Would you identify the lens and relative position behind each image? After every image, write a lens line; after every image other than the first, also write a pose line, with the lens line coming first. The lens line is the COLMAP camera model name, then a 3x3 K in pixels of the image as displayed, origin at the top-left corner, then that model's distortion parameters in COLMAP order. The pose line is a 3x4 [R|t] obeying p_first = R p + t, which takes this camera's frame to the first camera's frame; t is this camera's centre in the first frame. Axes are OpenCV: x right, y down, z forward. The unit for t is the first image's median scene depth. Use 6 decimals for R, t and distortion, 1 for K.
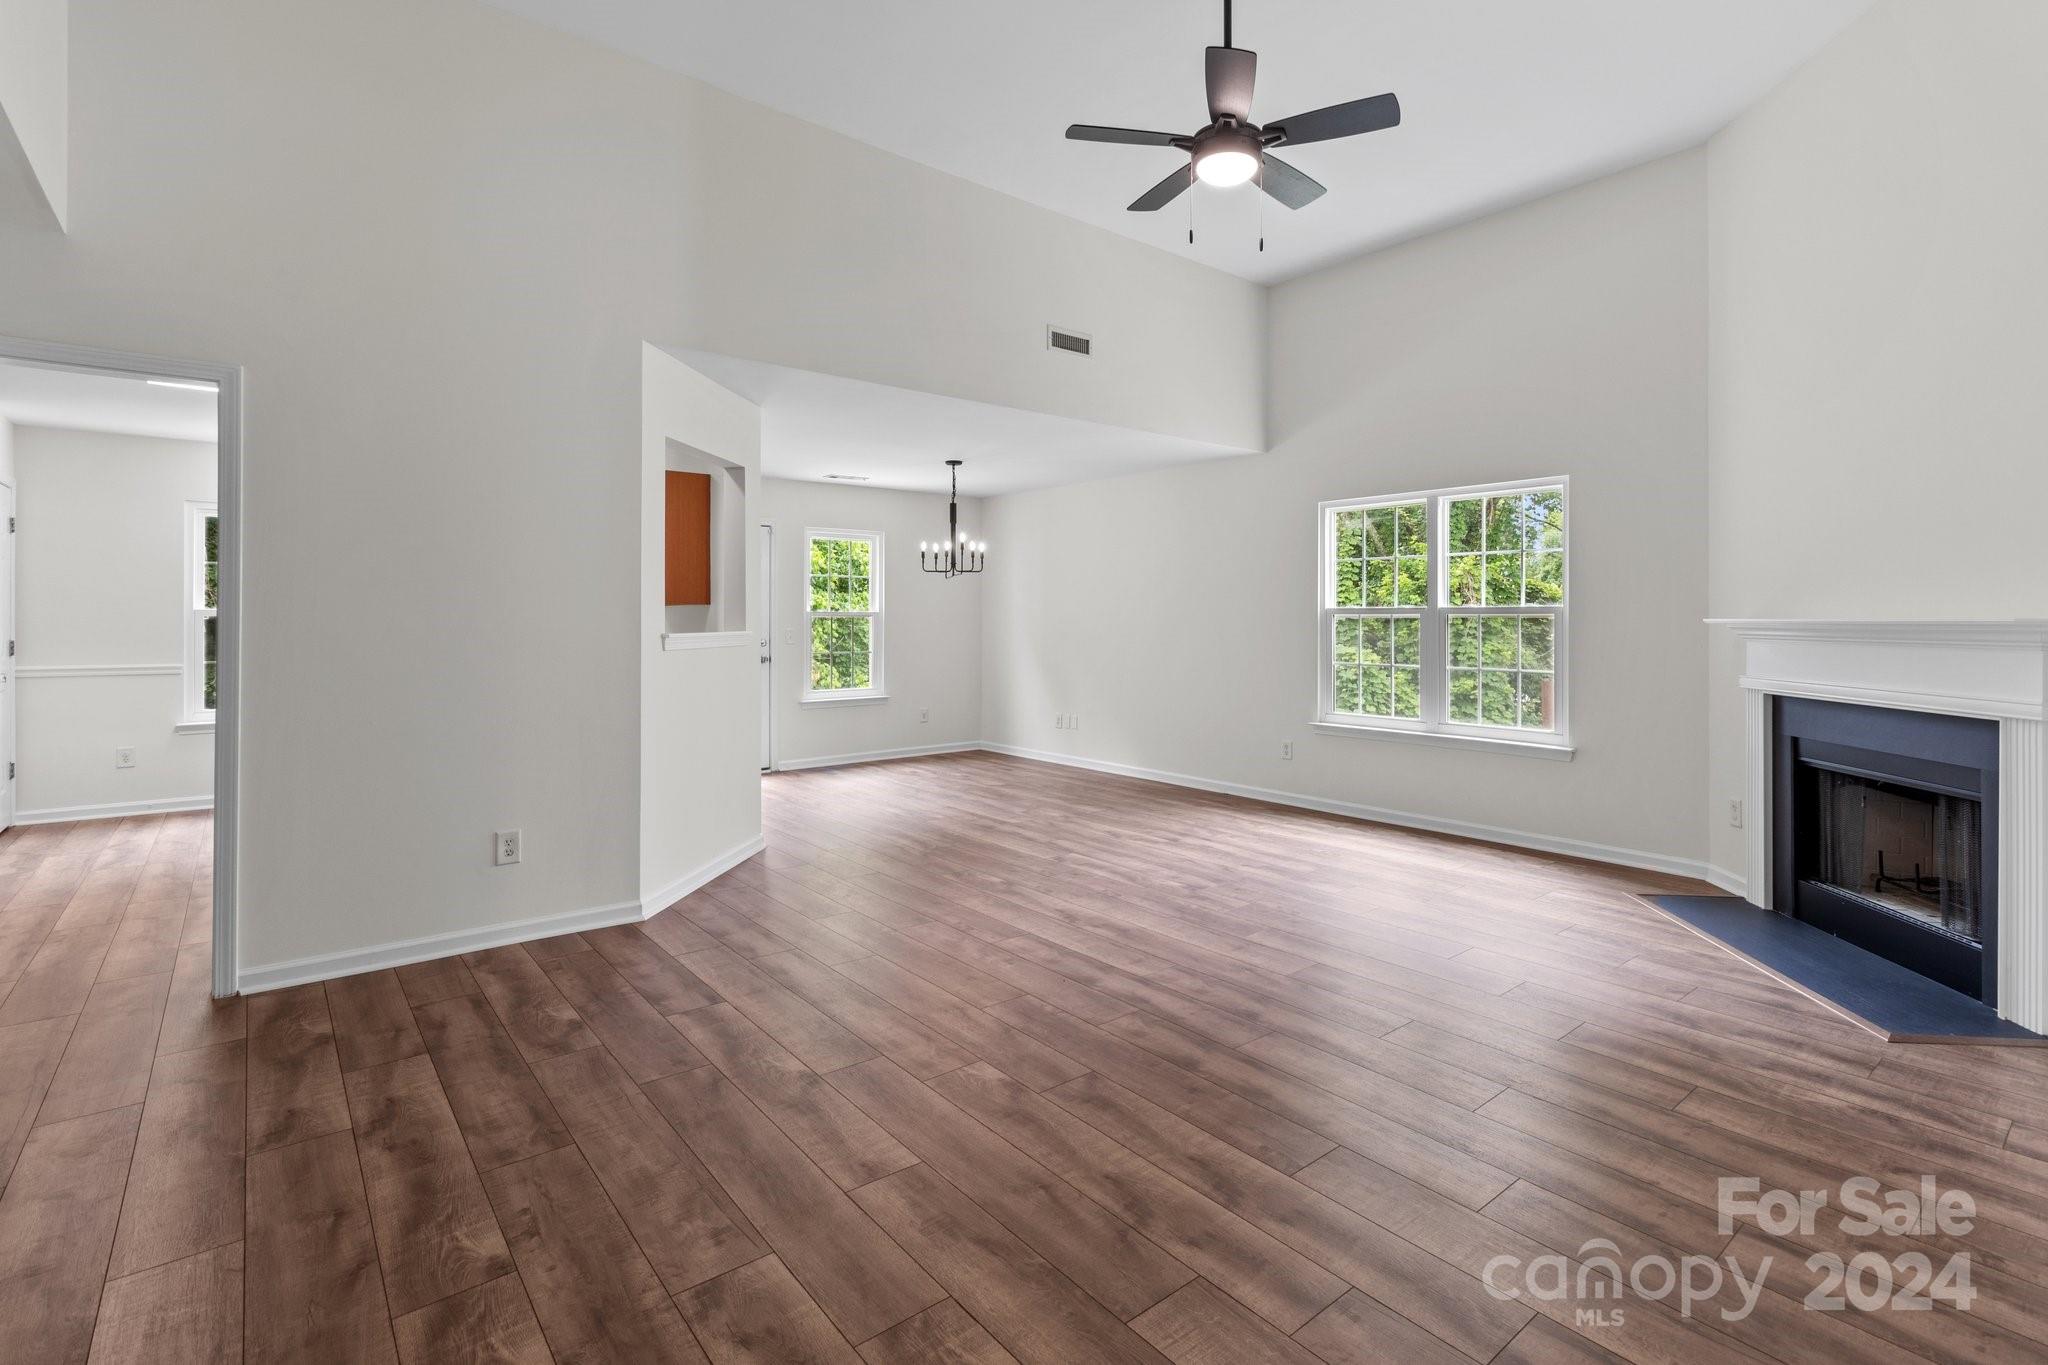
lens RADIAL K [[952.1, 0, 1045.6], [0, 952.1, 618.0], [0, 0, 1]] dist [-0.001055, -0.001913]
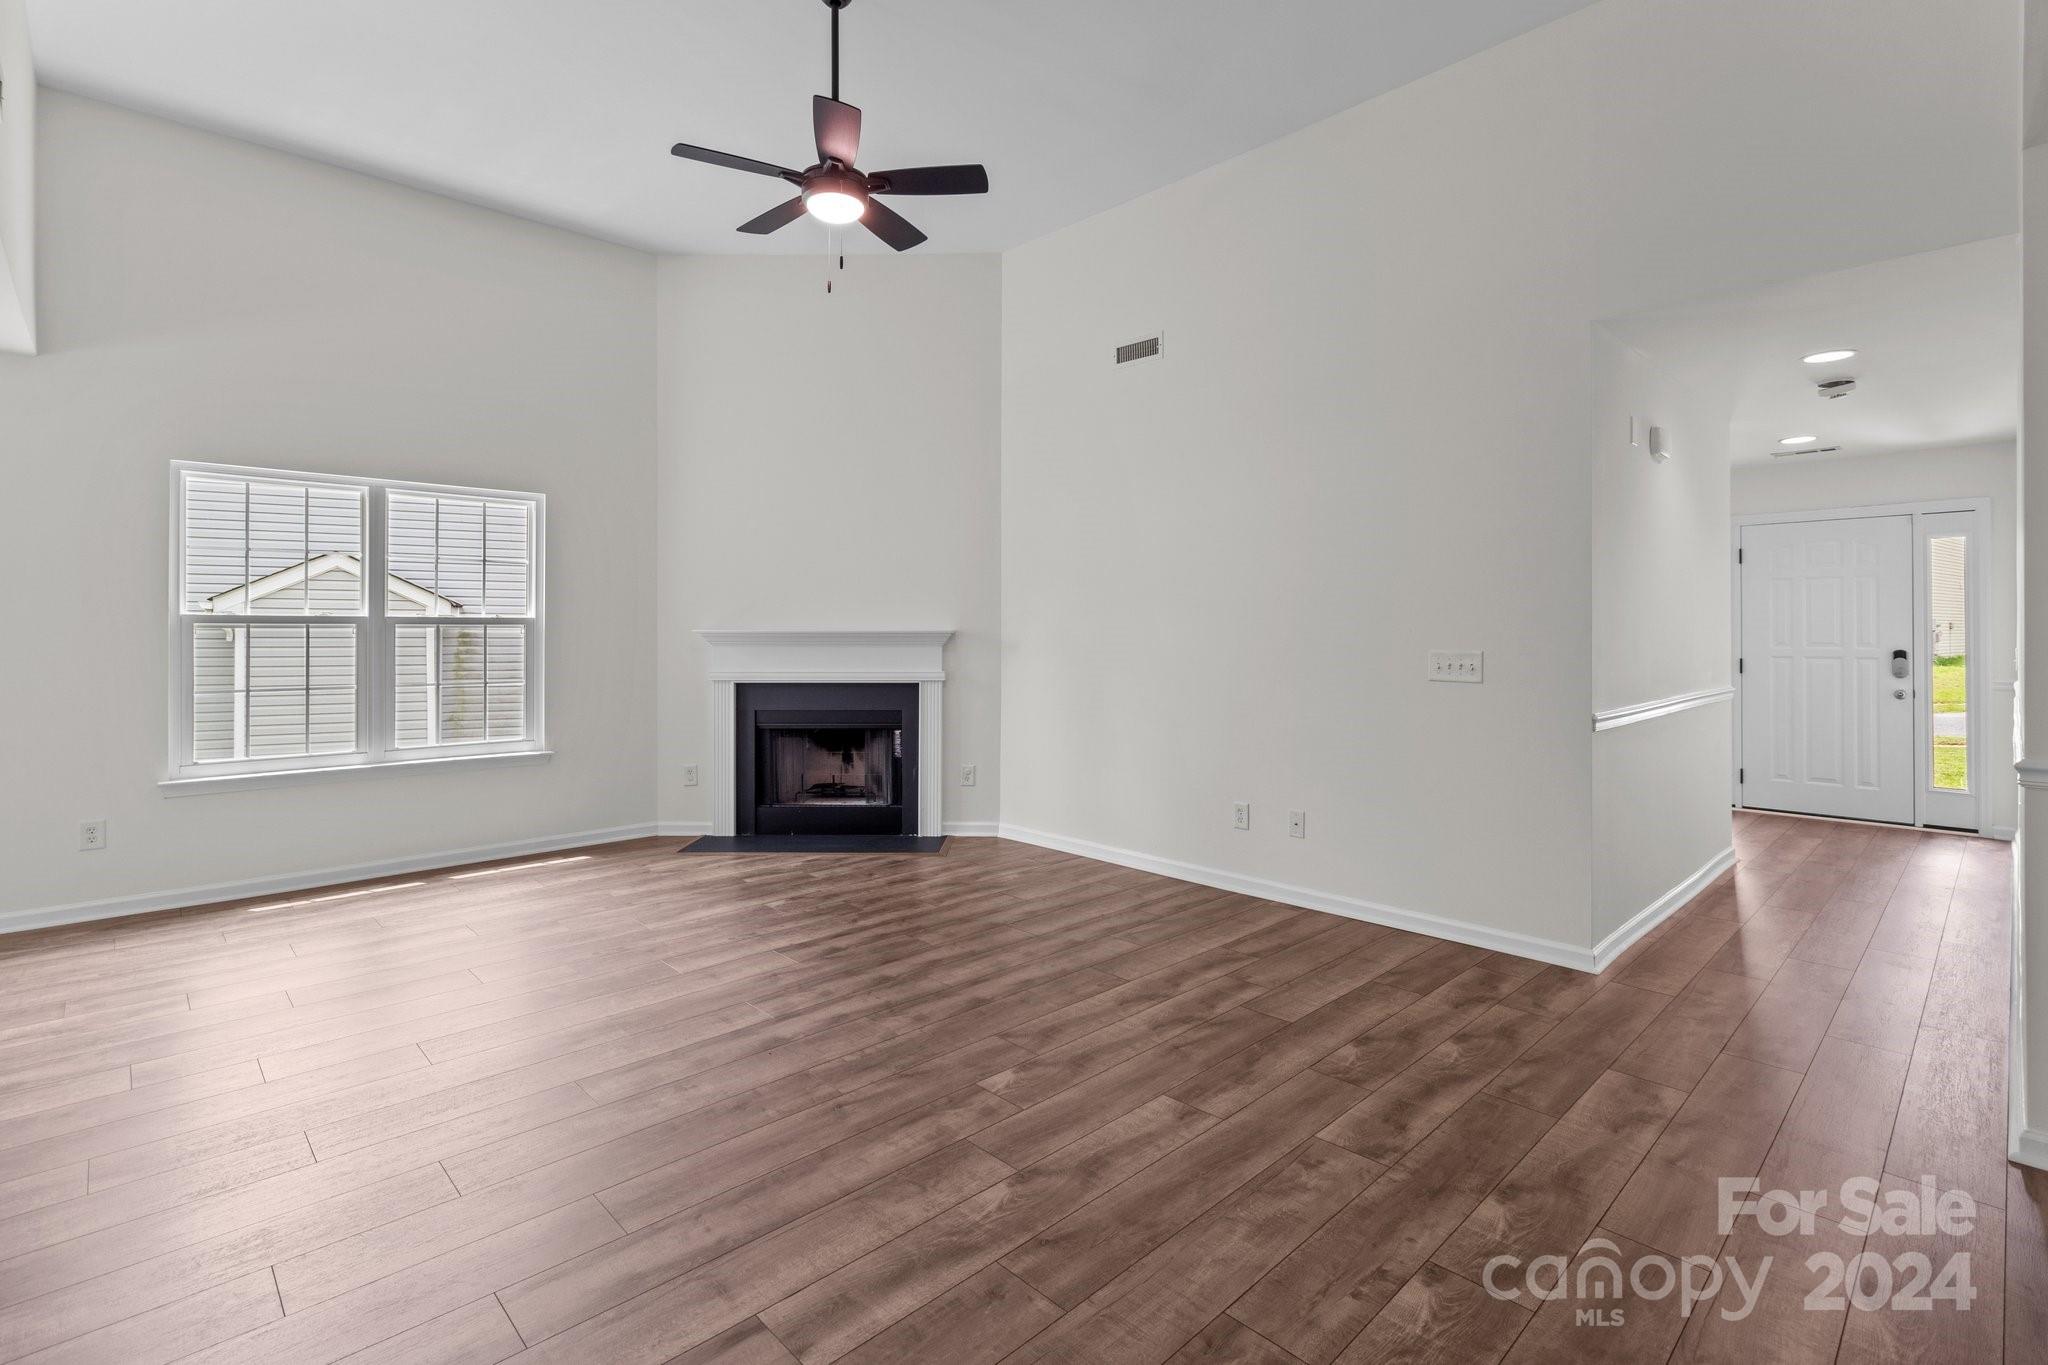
lens RADIAL K [[952.1, 0, 1039.3], [0, 952.1, 626.1], [0, 0, 1]] dist [-0.001055, -0.001913]
pose [[-0.077013, 0.000854, 0.997030, -1.245155], [-0.001887, 0.999998, -0.001002, -0.006637], [-0.997028, -0.001959, -0.077011, 1.199068]]
